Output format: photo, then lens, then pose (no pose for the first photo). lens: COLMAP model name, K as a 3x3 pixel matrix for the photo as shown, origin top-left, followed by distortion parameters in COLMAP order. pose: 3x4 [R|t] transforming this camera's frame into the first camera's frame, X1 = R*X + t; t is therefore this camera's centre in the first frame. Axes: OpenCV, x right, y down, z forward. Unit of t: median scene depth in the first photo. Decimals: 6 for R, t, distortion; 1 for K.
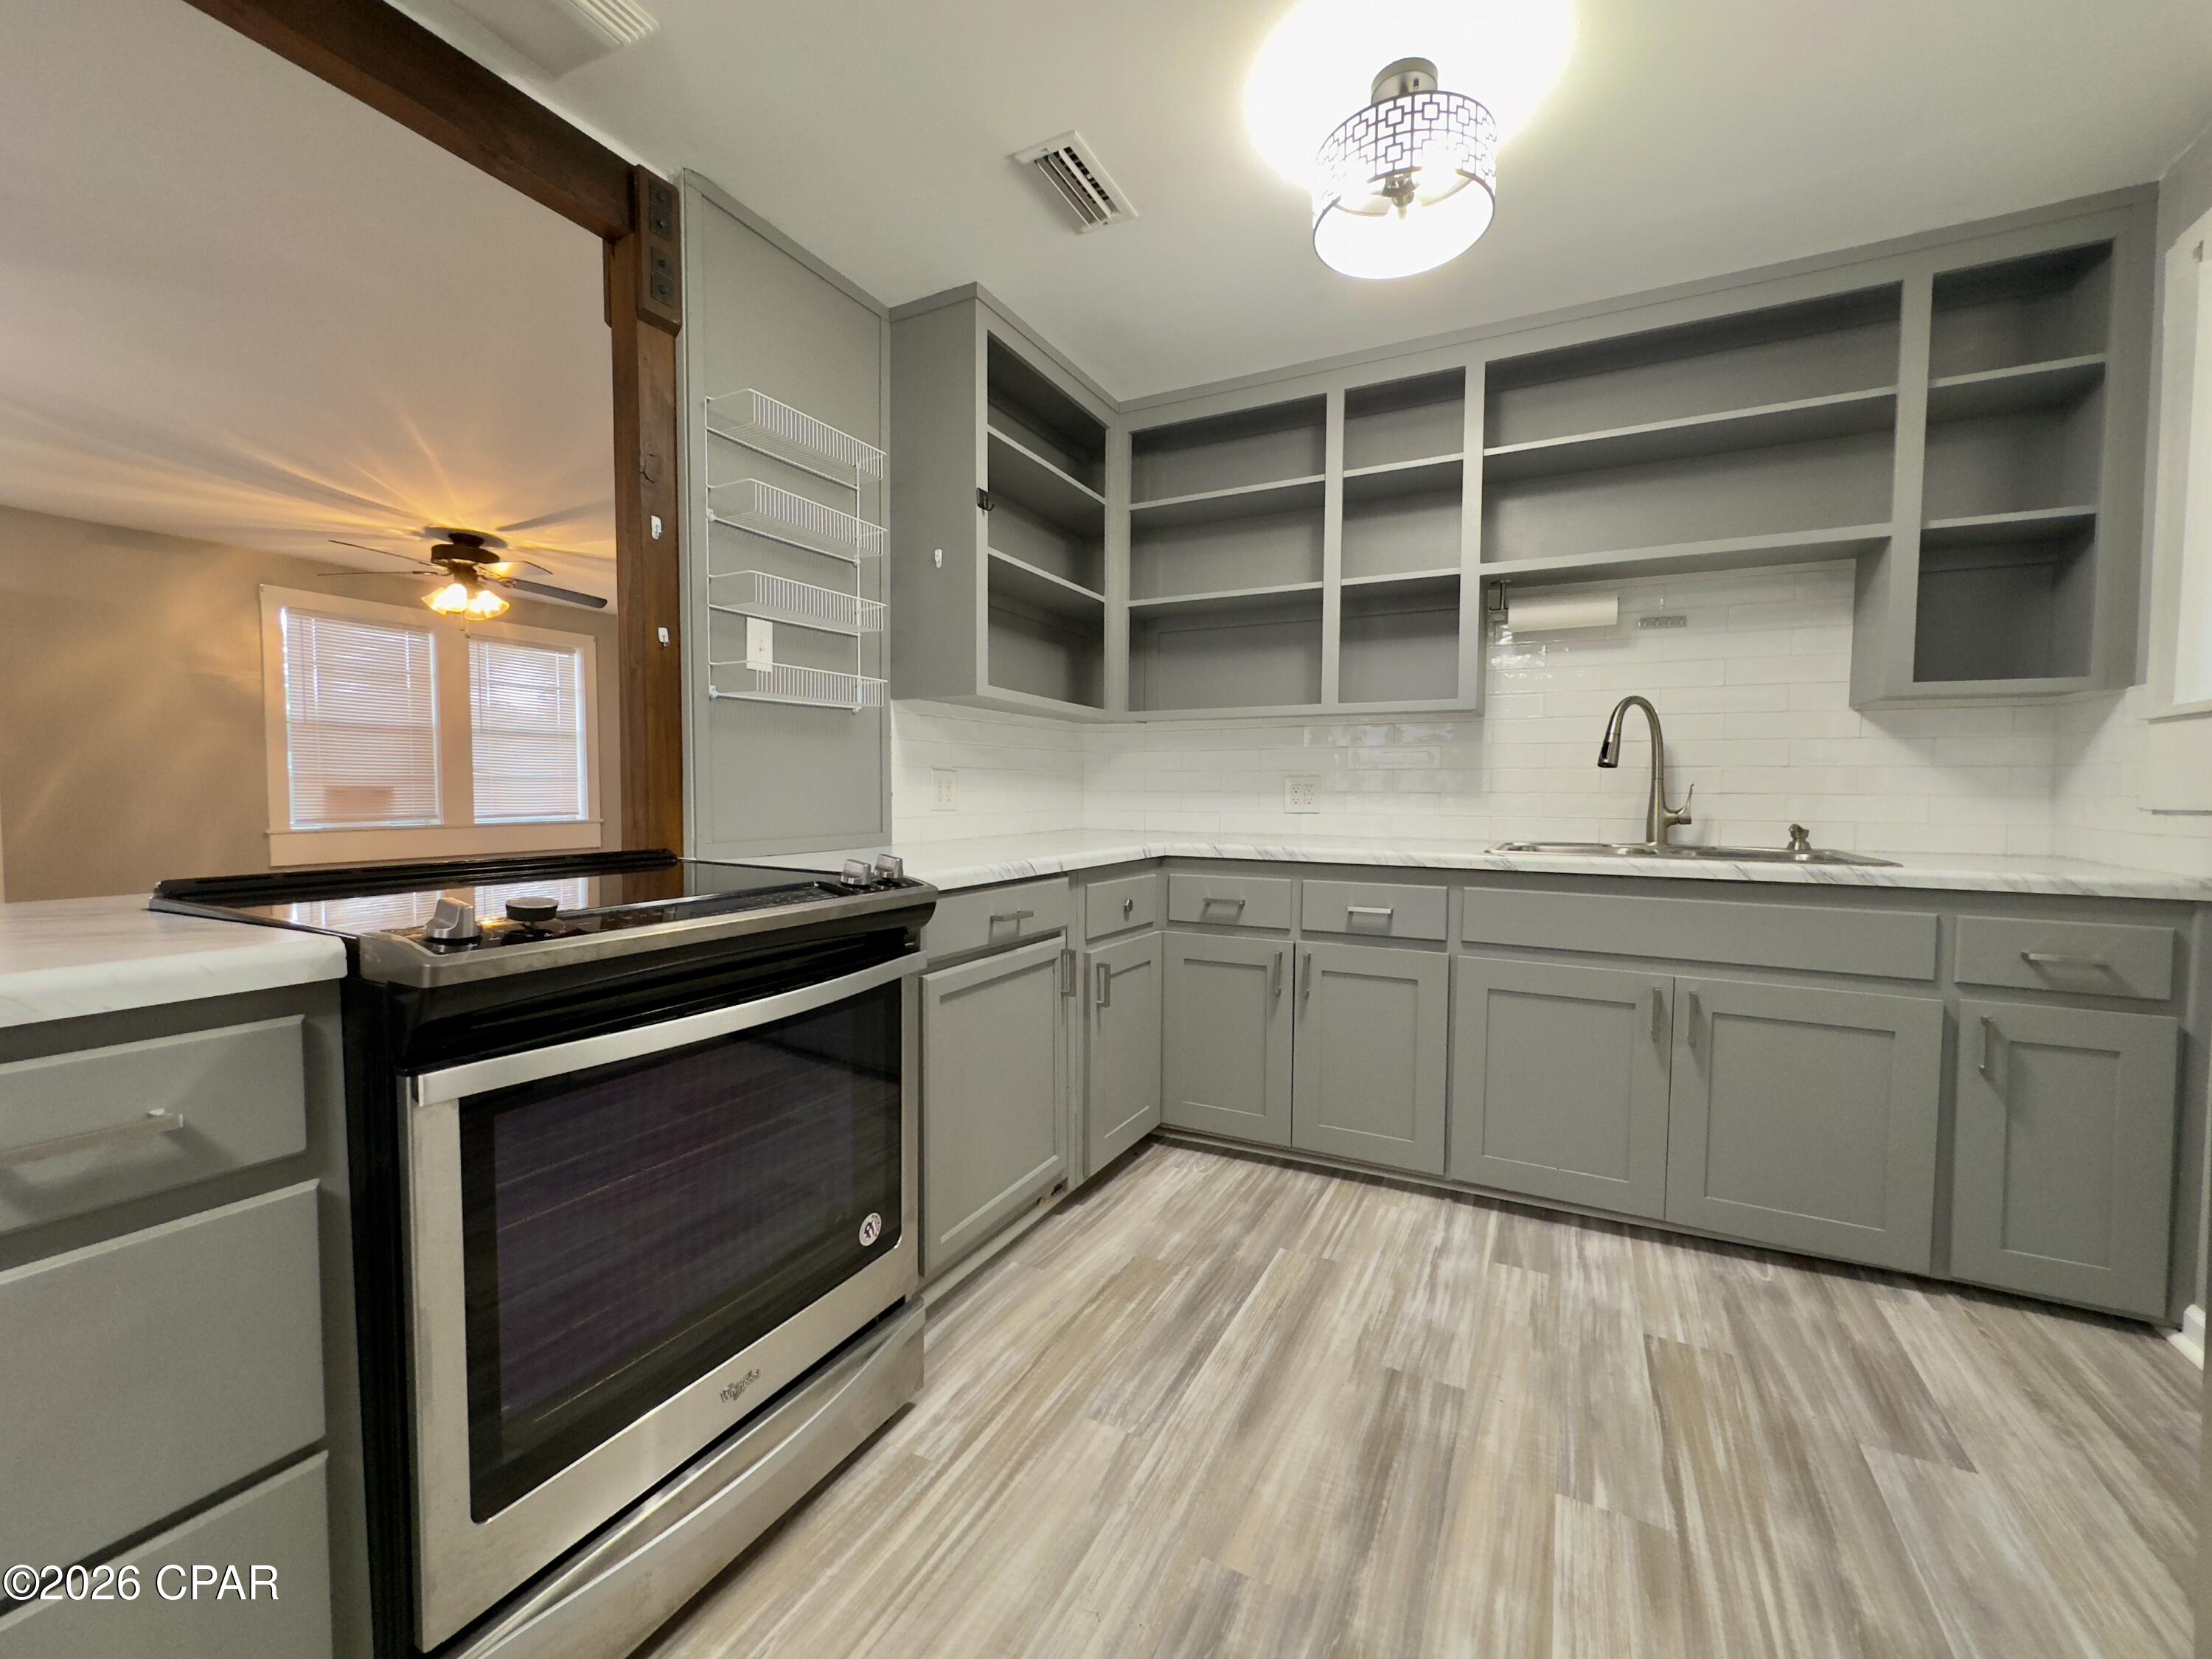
lens RADIAL K [[882.0, 0, 1106.0], [0, 882.0, 829.5], [0, 0, 1]] dist [-0.000219, -0.000587]
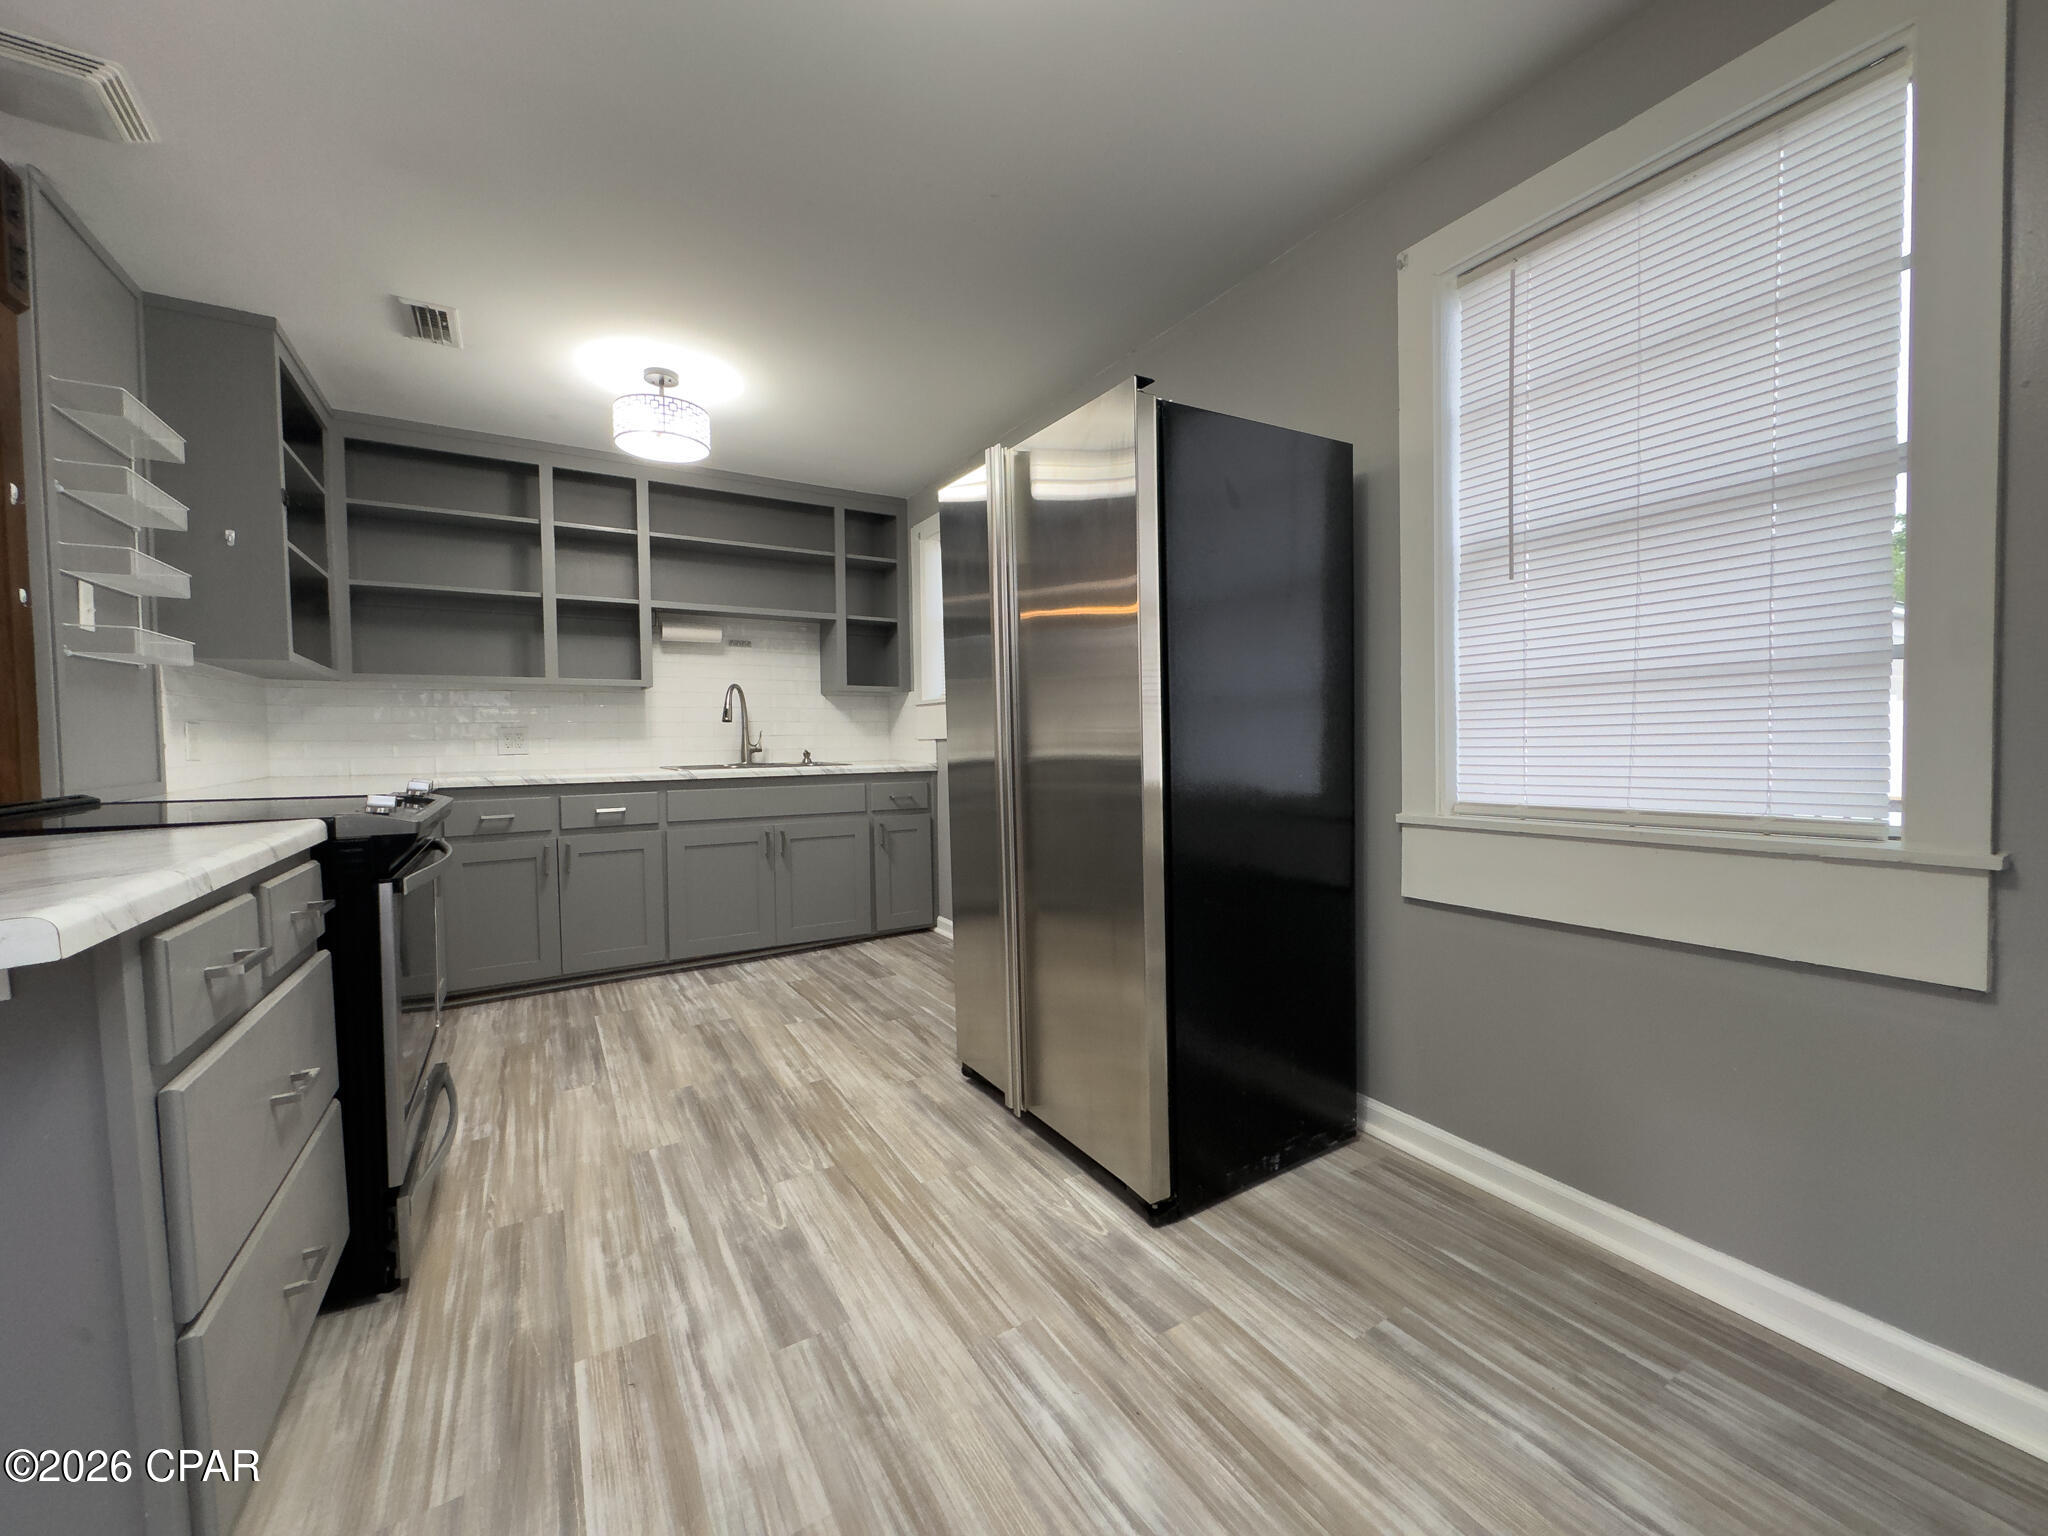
lens RADIAL K [[814.2, 0, 1024.0], [0, 814.2, 768.0], [0, 0, 1]] dist [-0.001550, -0.000157]
pose [[0.516588, -0.045280, 0.855036, -0.604310], [0.052261, 0.998406, 0.021298, 0.022746], [-0.854638, 0.033683, 0.518131, -0.435812]]
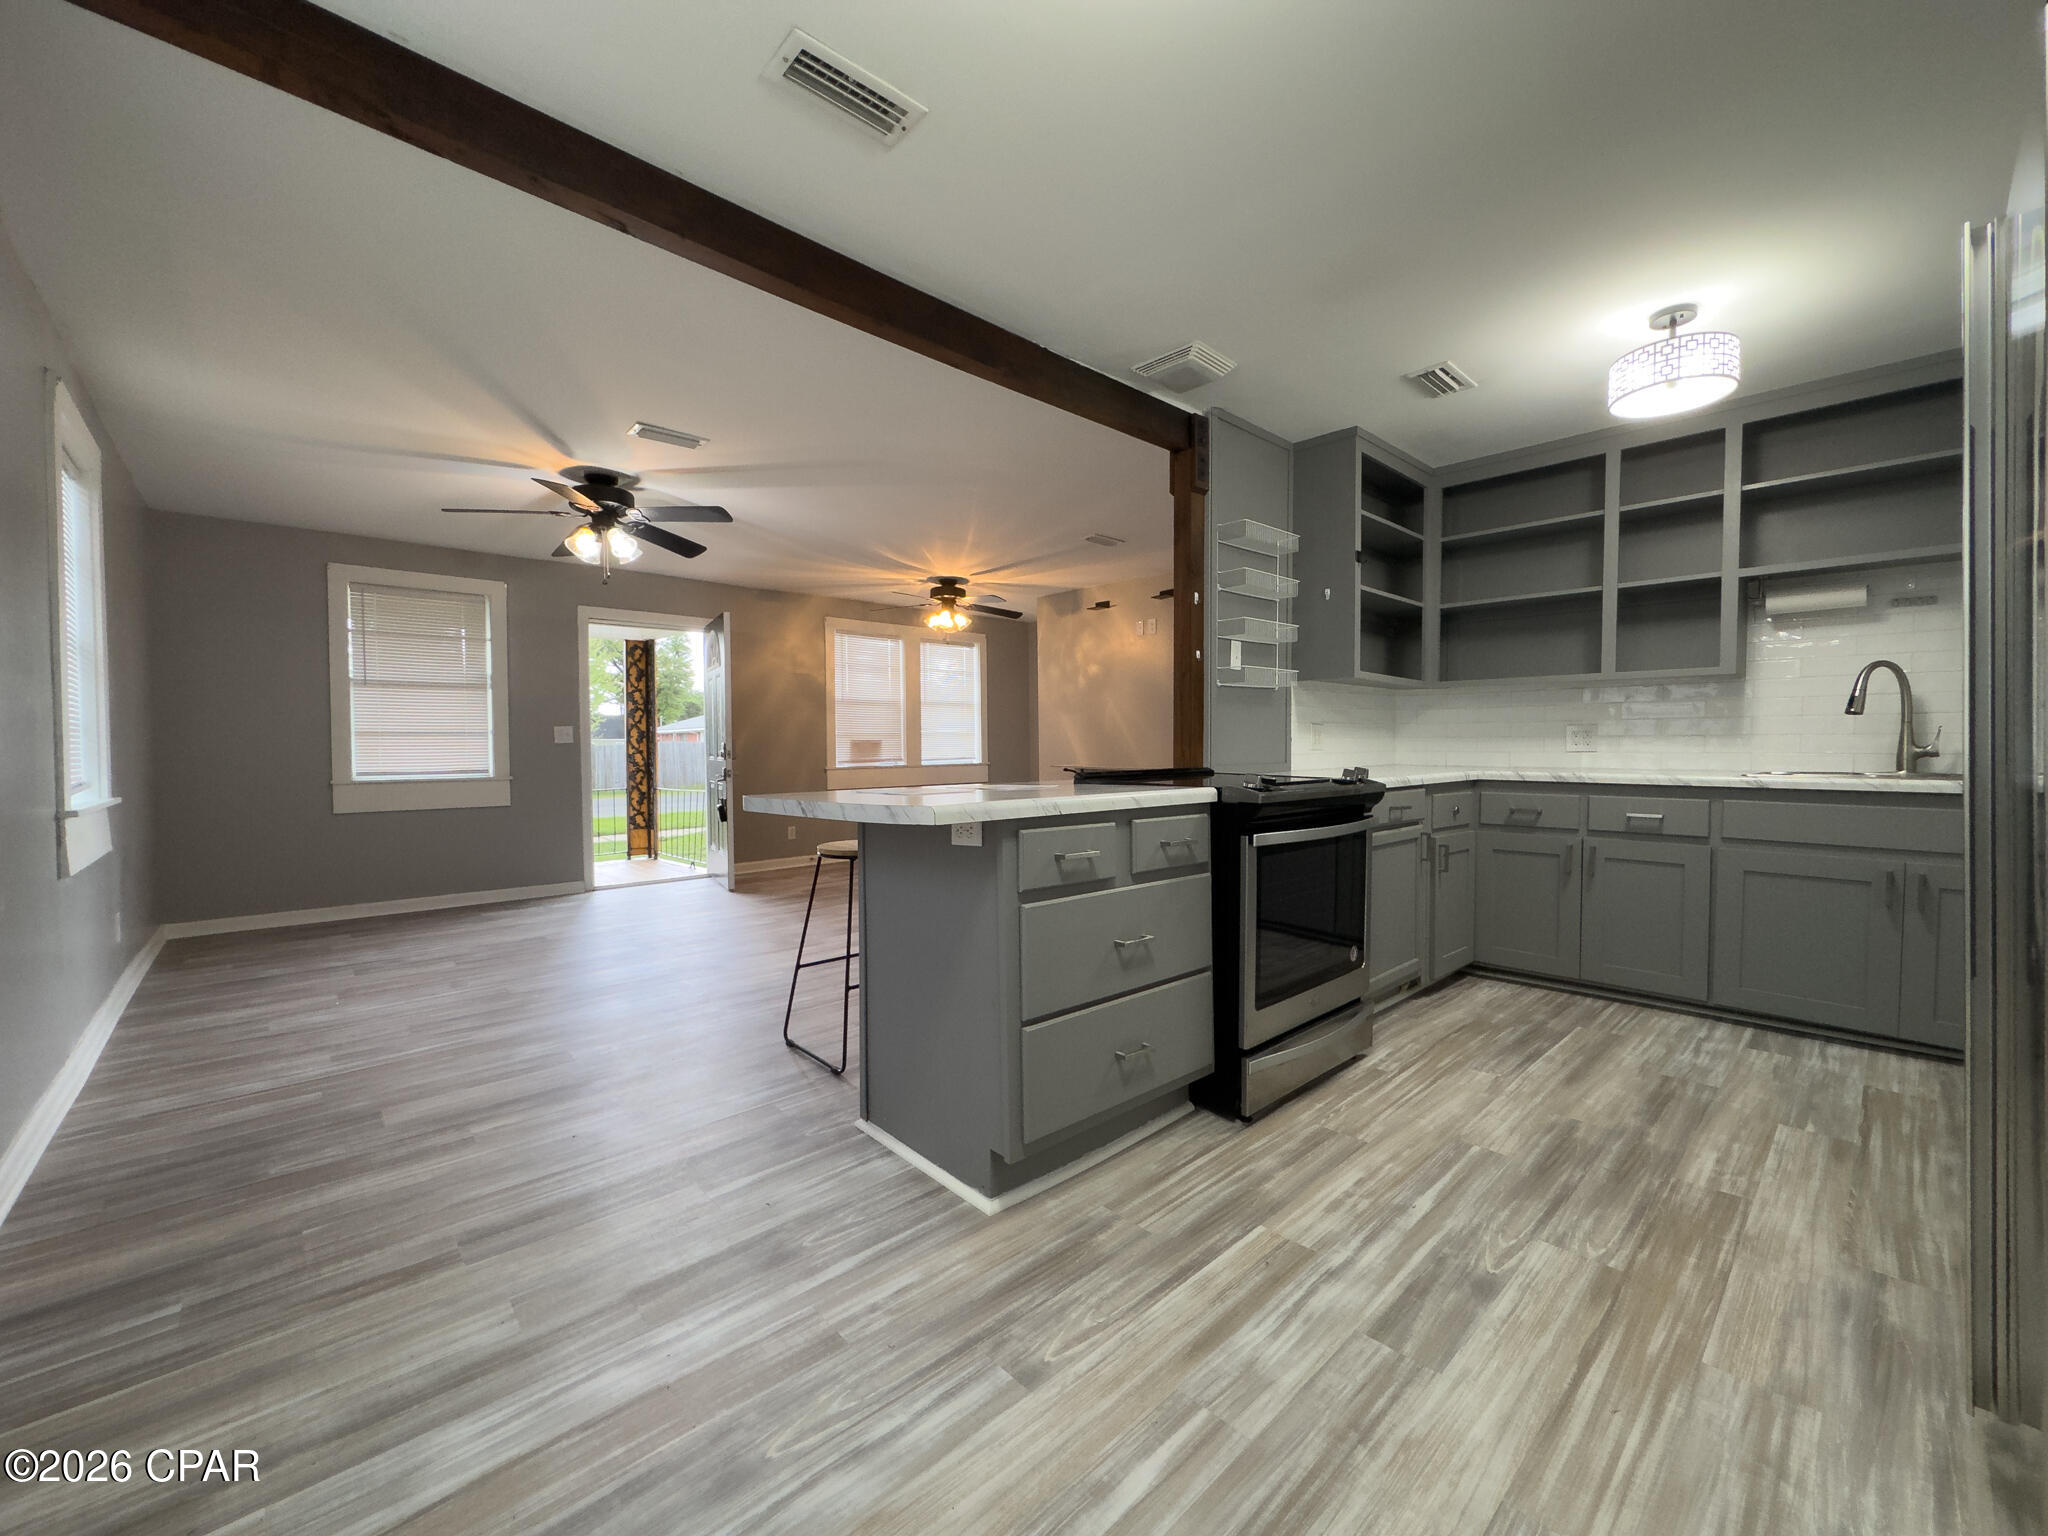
lens RADIAL K [[814.2, 0, 1024.0], [0, 814.2, 768.0], [0, 0, 1]] dist [-0.001550, -0.000157]
pose [[0.941675, 0.003053, -0.336509, -0.222839], [-0.007579, 0.999898, -0.012136, 0.038061], [0.336437, 0.013978, 0.941602, -0.634522]]
